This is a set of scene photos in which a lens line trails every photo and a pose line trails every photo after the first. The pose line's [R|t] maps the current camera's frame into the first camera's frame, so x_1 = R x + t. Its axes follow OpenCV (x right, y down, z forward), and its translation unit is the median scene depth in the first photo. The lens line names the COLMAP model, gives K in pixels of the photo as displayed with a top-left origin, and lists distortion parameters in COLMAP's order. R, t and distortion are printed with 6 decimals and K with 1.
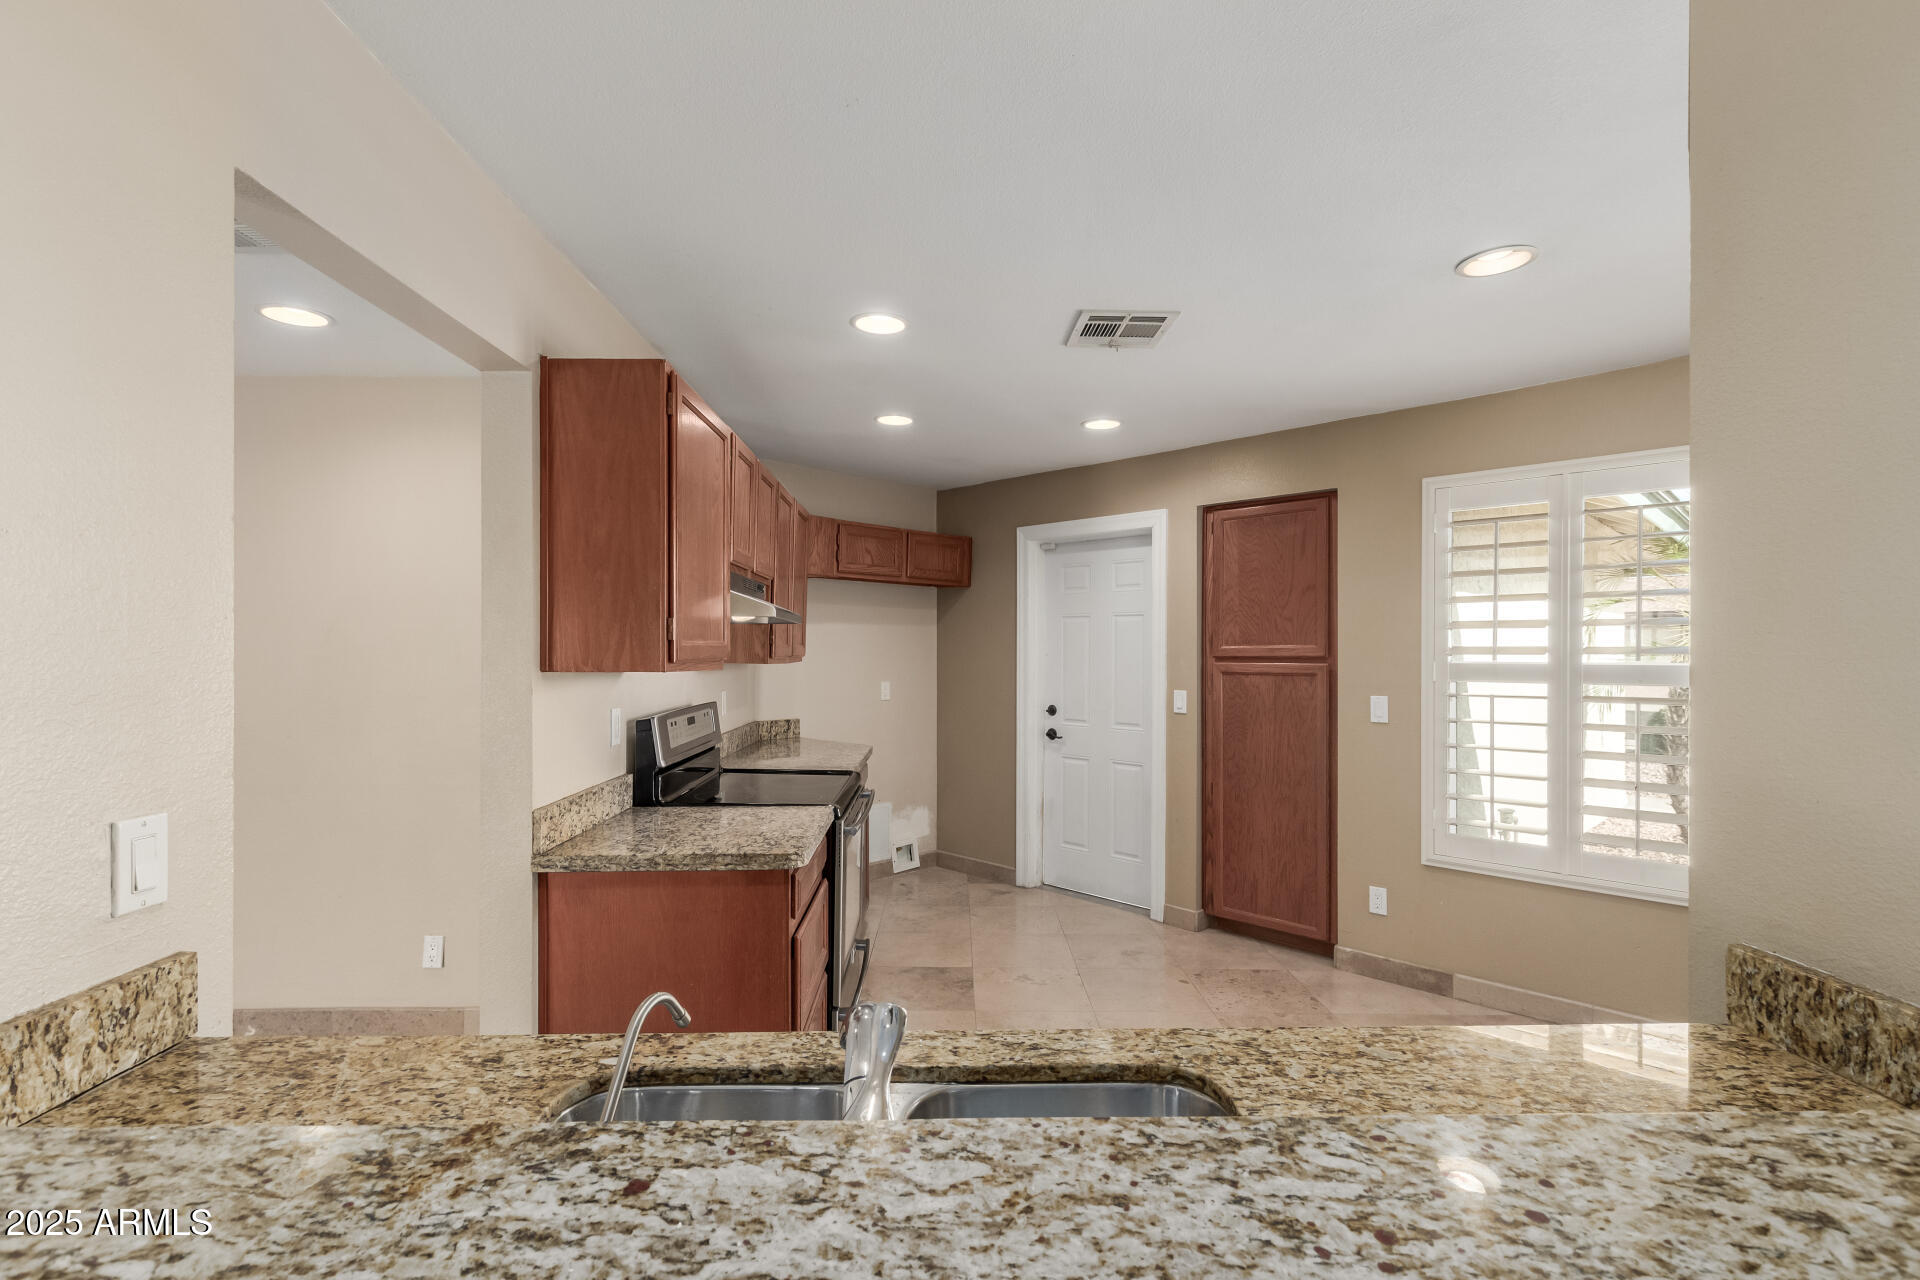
lens RADIAL K [[902.7, 0, 943.7], [0, 902.7, 648.6], [0, 0, 1]] dist [0.012507, -0.005370]
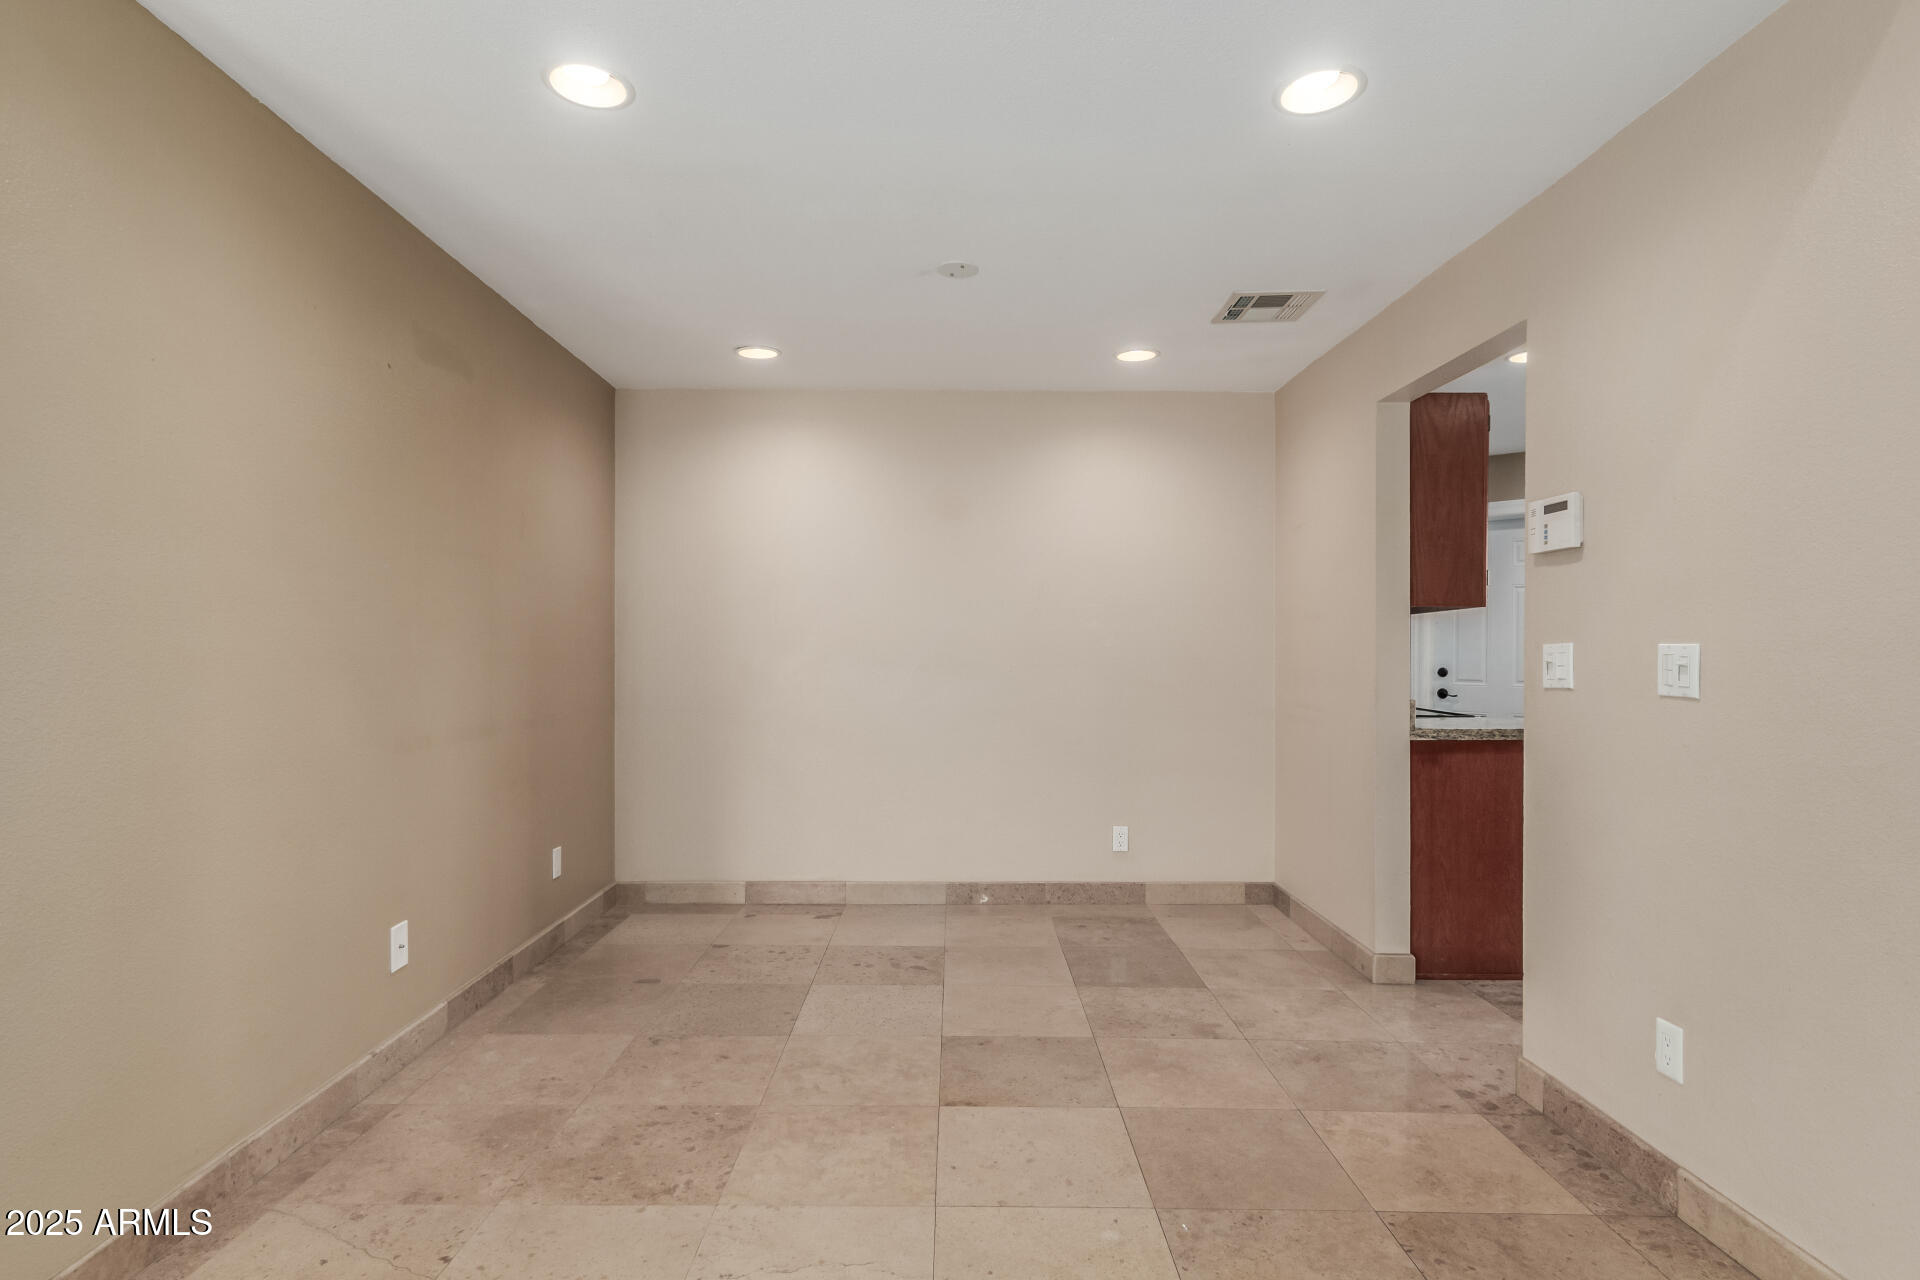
lens RADIAL K [[990.7, 0, 959.3], [0, 990.7, 652.7], [0, 0, 1]] dist [0.006511, -0.000111]
pose [[0.999963, 0.004241, 0.007482, -0.594202], [-0.004251, 0.999990, 0.001258, 0.053552], [-0.007477, -0.001290, 0.999971, -0.289786]]
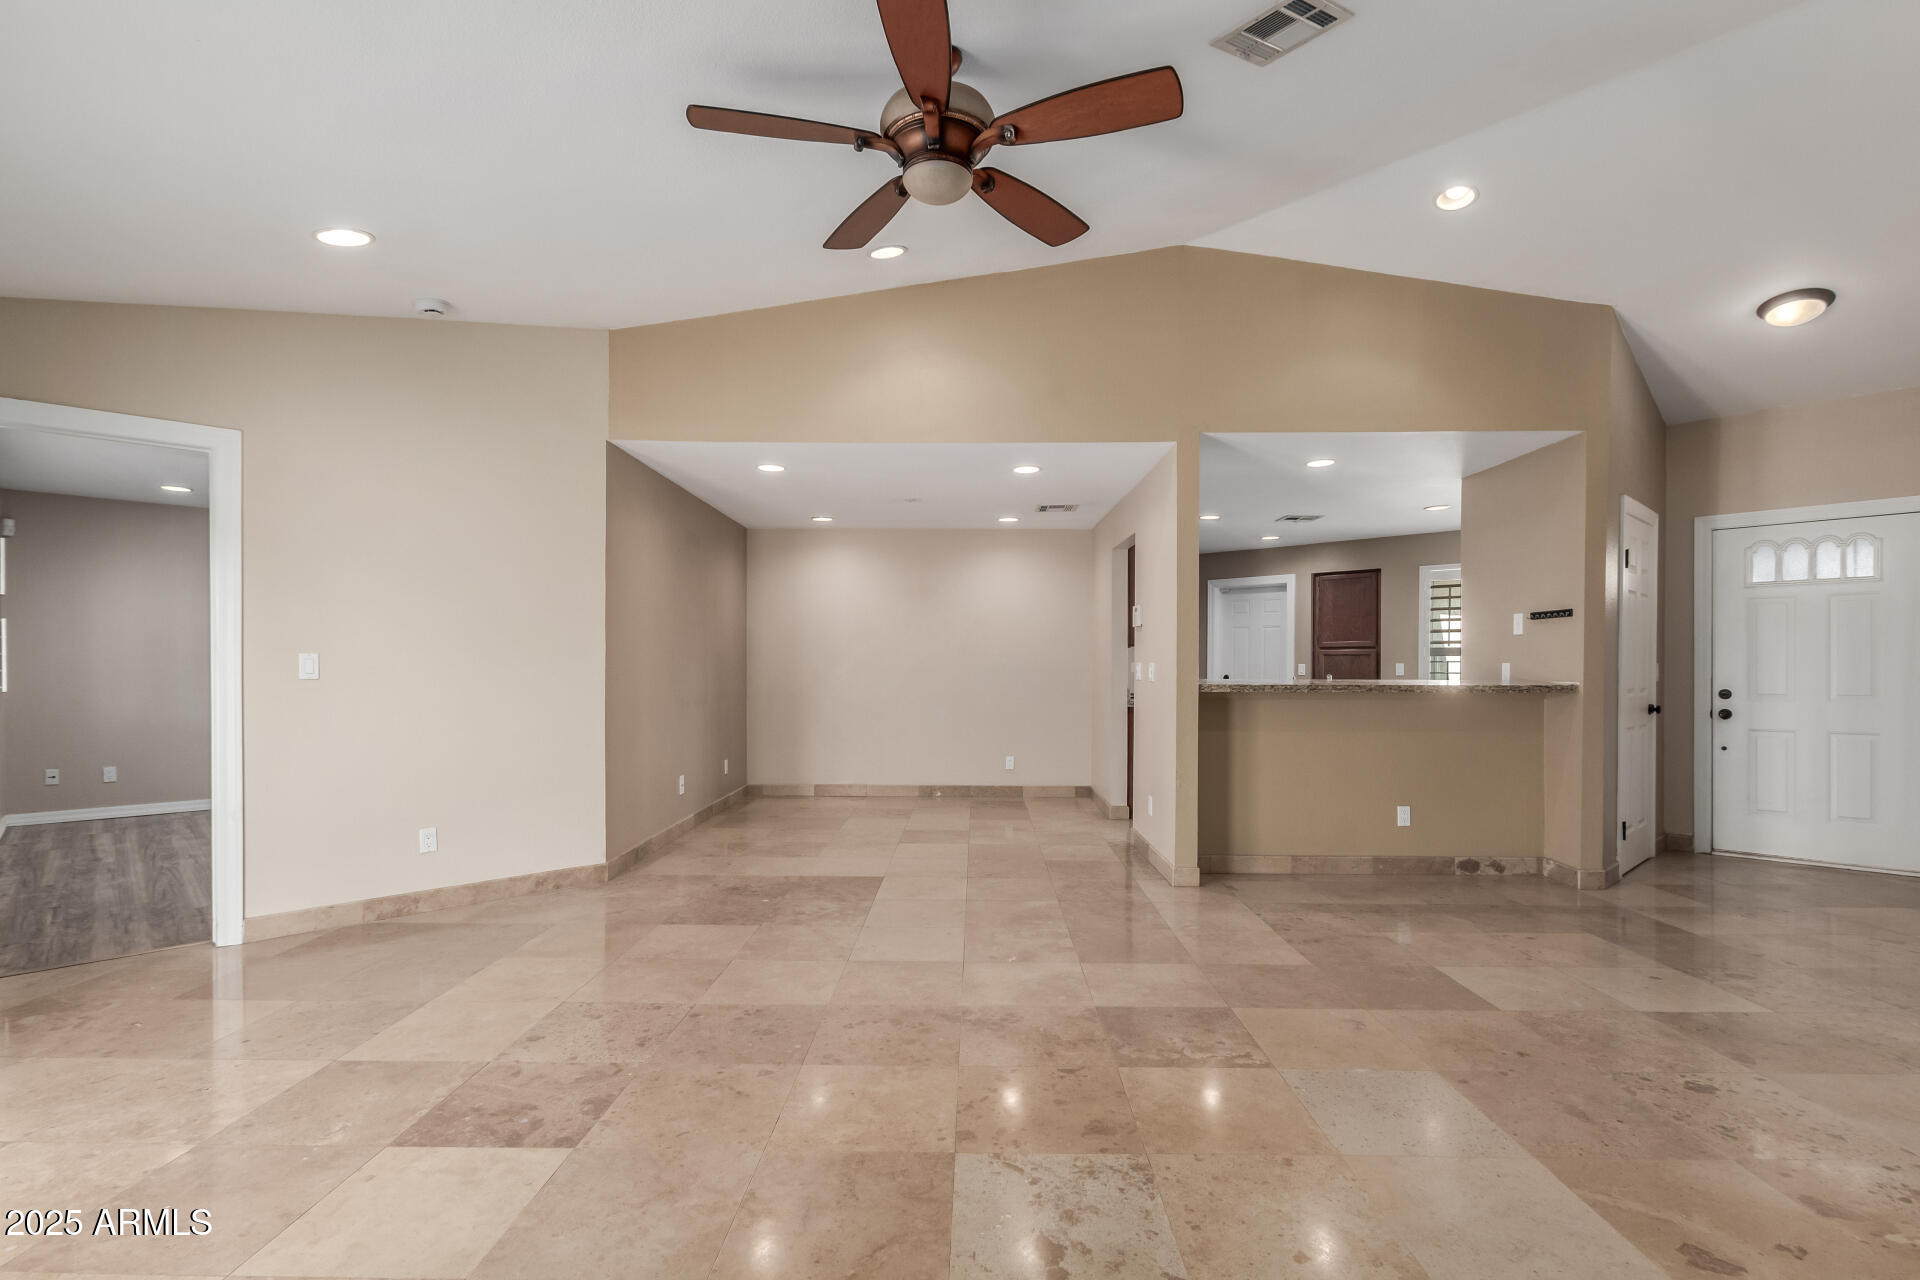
lens RADIAL K [[902.7, 0, 954.8], [0, 902.7, 667.4], [0, 0, 1]] dist [0.012507, -0.005370]
pose [[0.999688, 0.005598, -0.024344, -0.481376], [-0.005479, 0.999973, 0.004968, 0.049399], [0.024371, -0.004833, 0.999691, -1.080662]]
